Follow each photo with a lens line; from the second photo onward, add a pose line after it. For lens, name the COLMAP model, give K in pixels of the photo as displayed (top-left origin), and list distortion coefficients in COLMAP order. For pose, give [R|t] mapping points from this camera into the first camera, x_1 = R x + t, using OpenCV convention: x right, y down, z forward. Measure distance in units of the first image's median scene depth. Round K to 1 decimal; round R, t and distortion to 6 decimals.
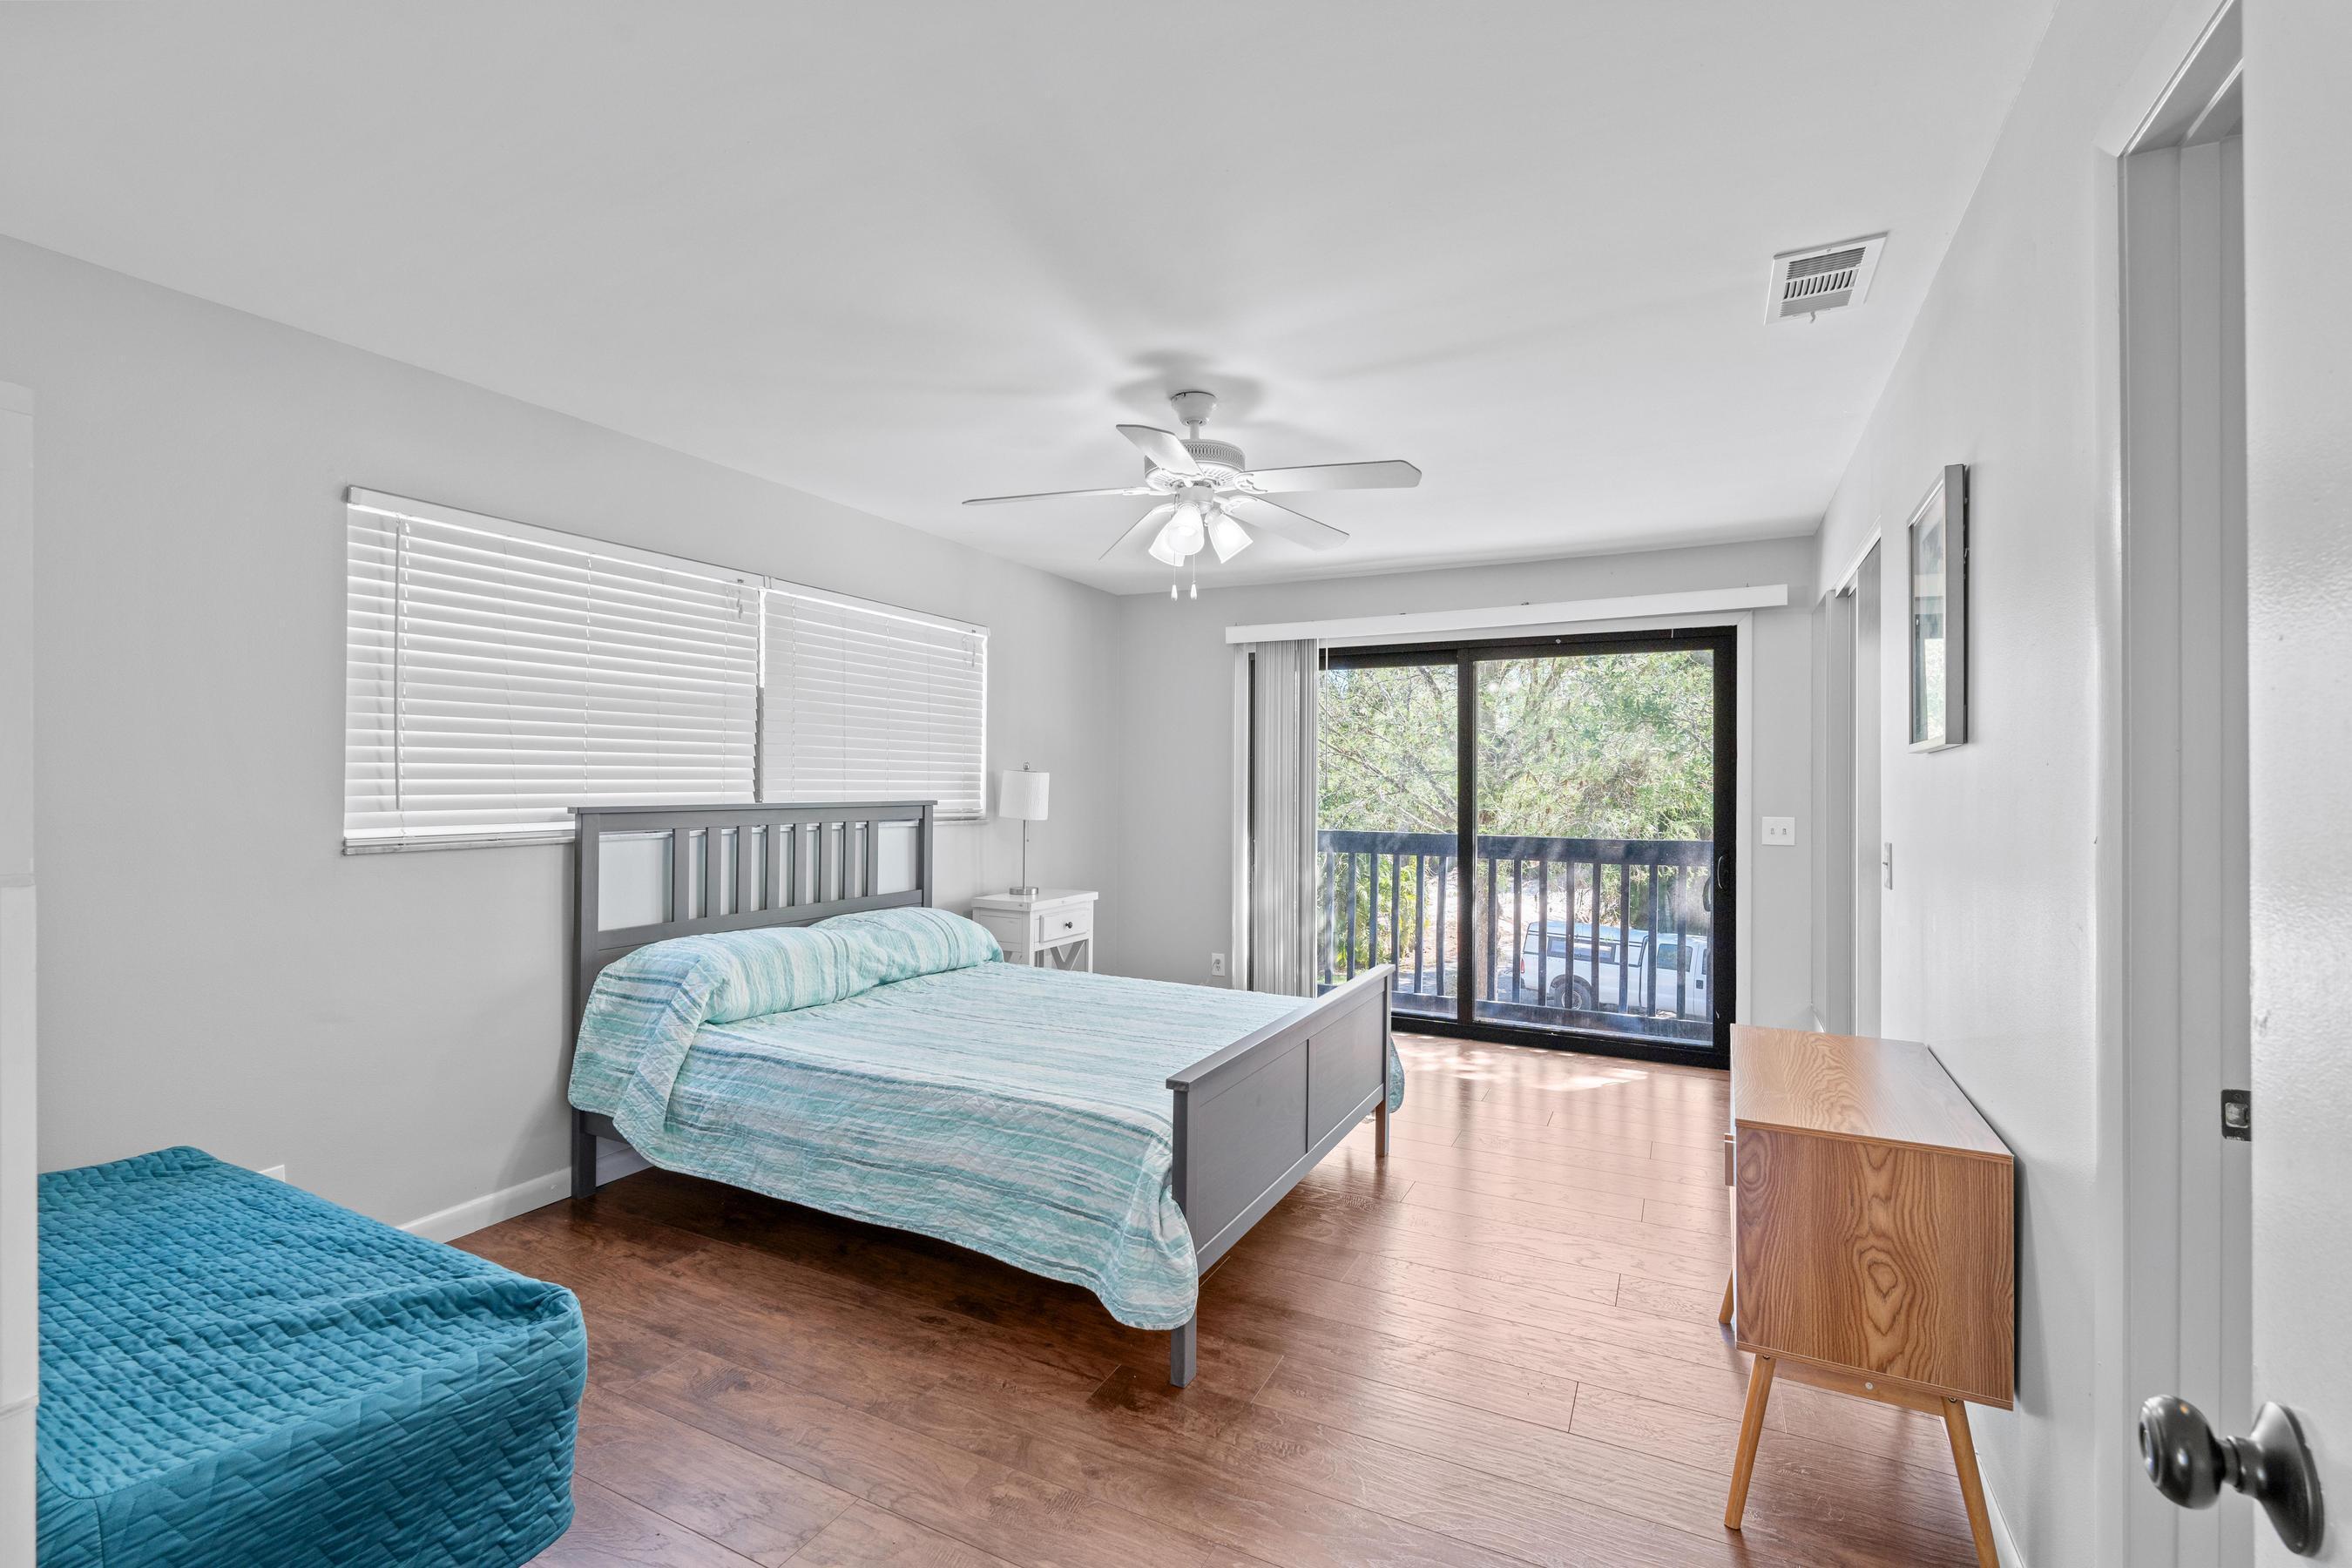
lens RADIAL K [[1036.8, 0, 1174.5], [0, 1036.8, 782.8], [0, 0, 1]] dist [-0.002041, -0.000015]
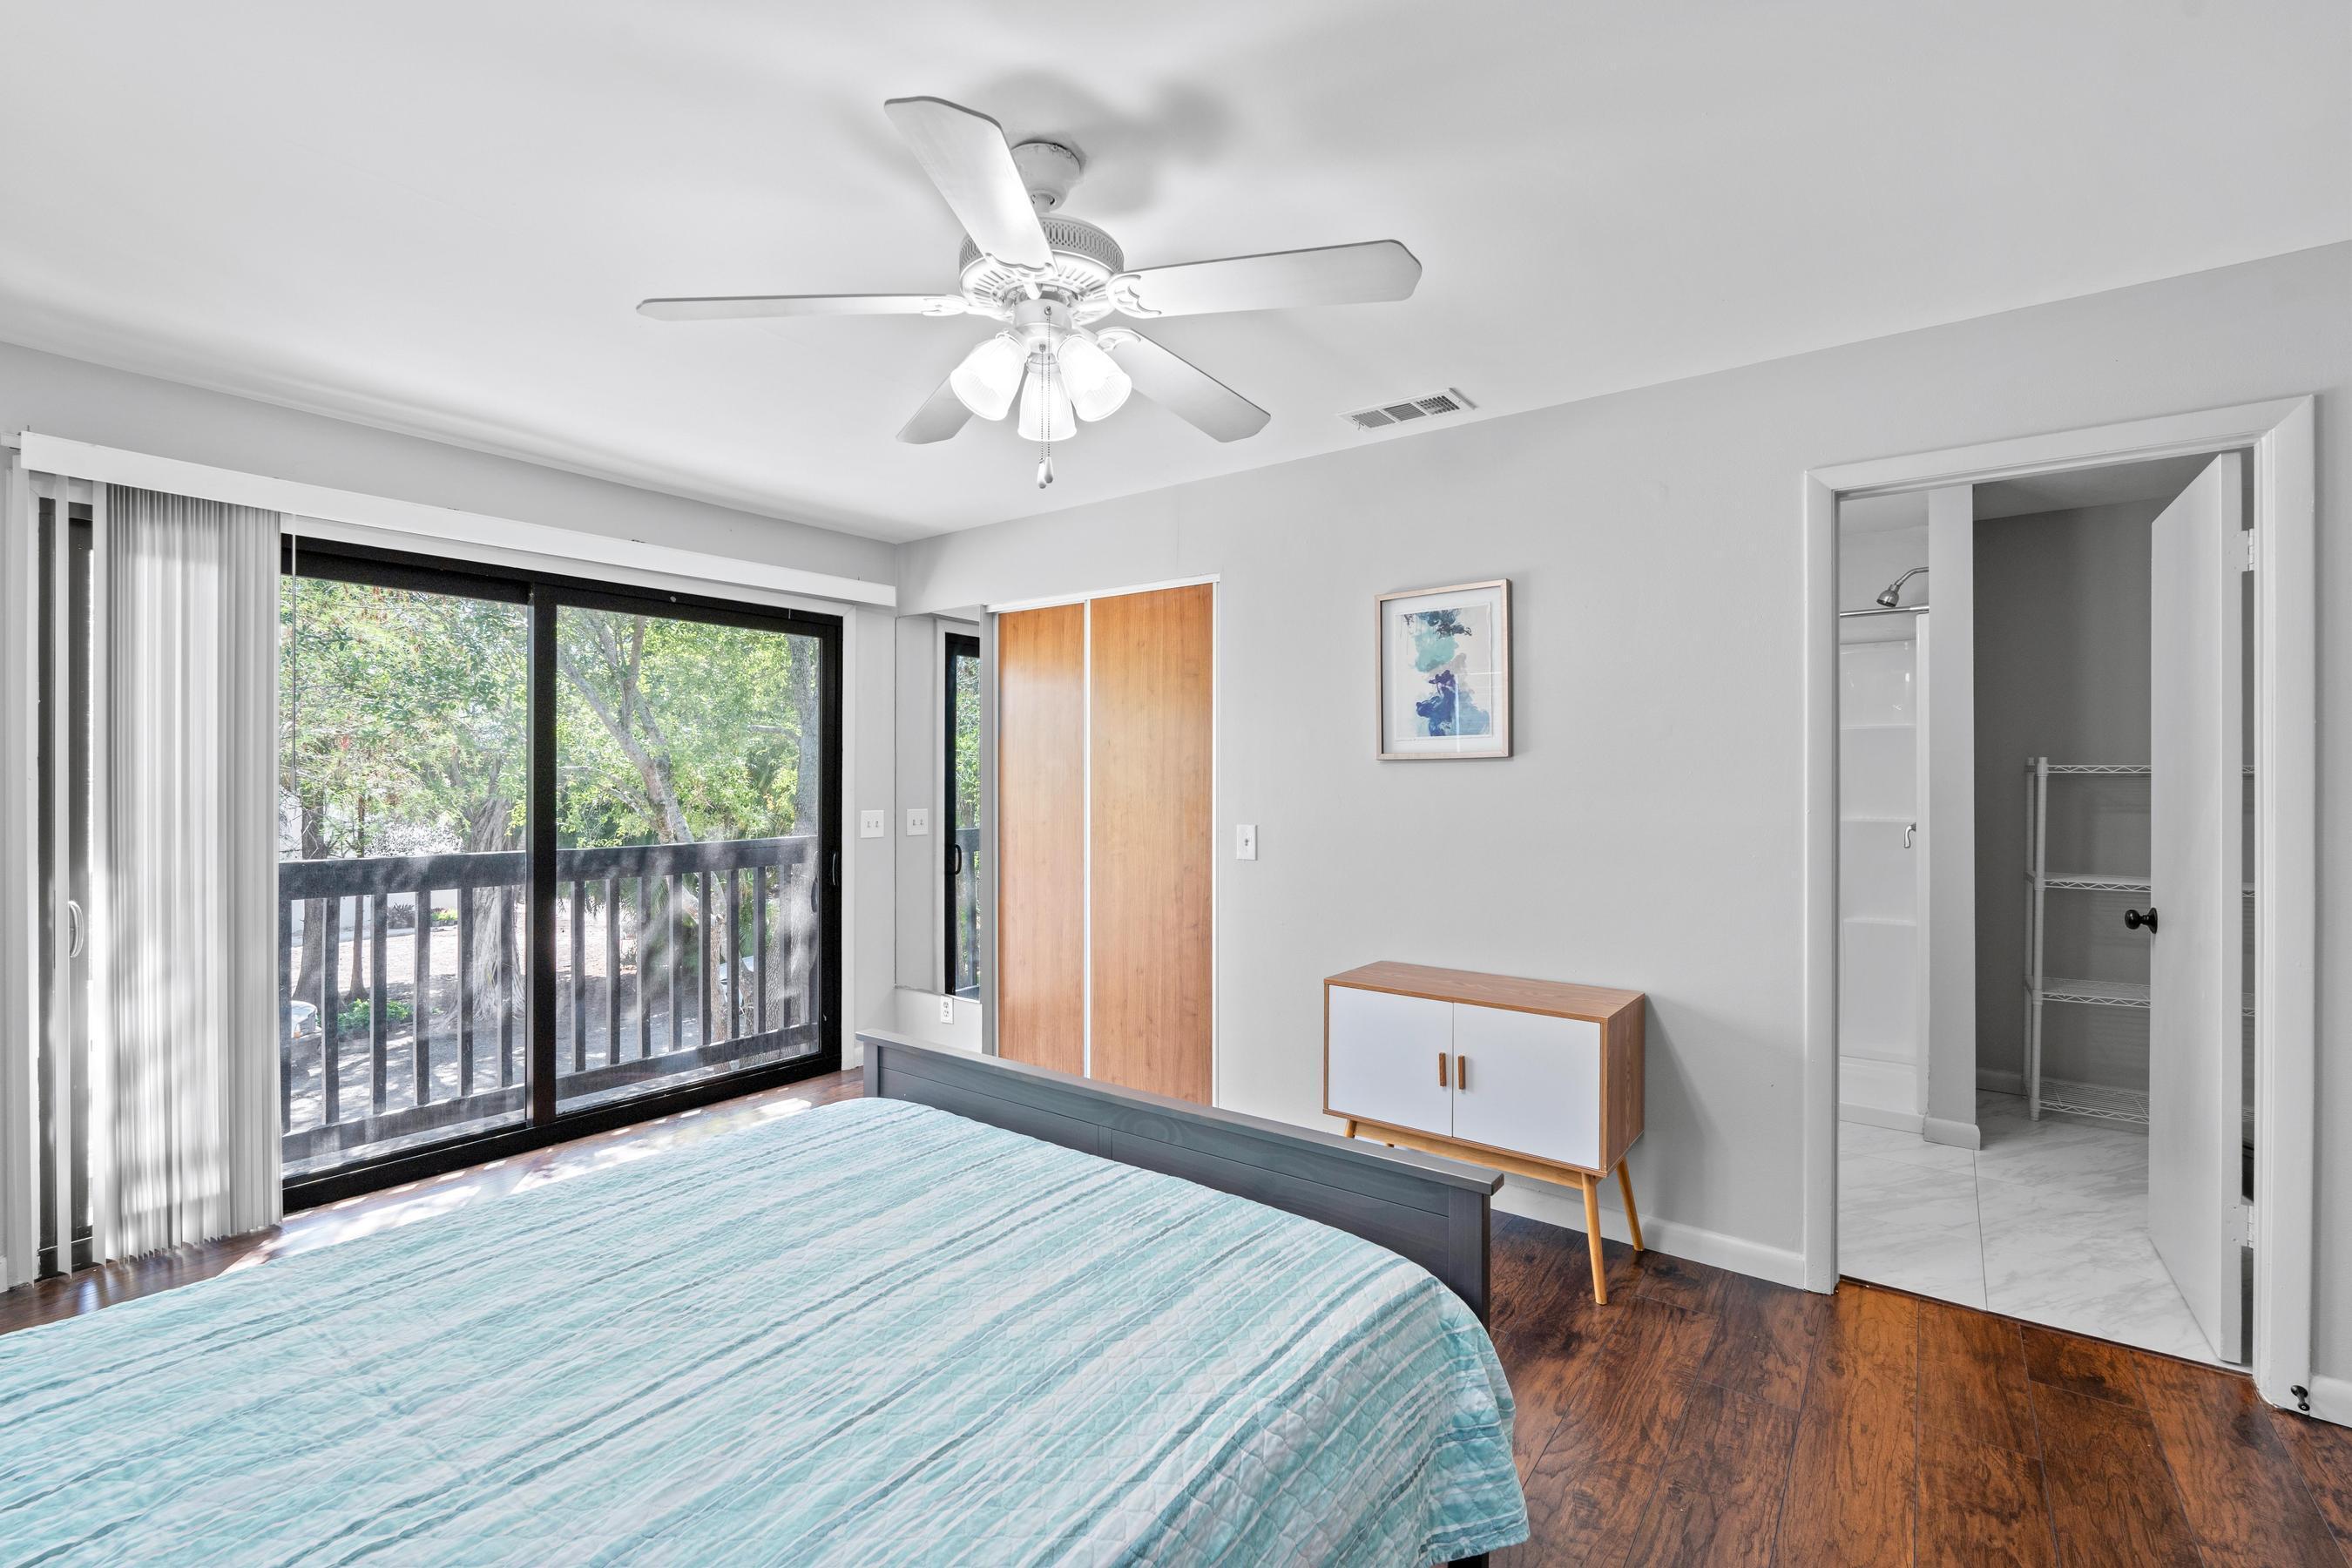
lens RADIAL K [[1025.4, 0, 1176.0], [0, 1025.4, 784.0], [0, 0, 1]] dist [-0.003139, -0.000721]
pose [[0.178374, -0.009096, 0.983921, -0.346972], [-0.002560, 0.999950, 0.009708, -0.003769], [-0.983959, -0.004251, 0.178342, 0.494272]]
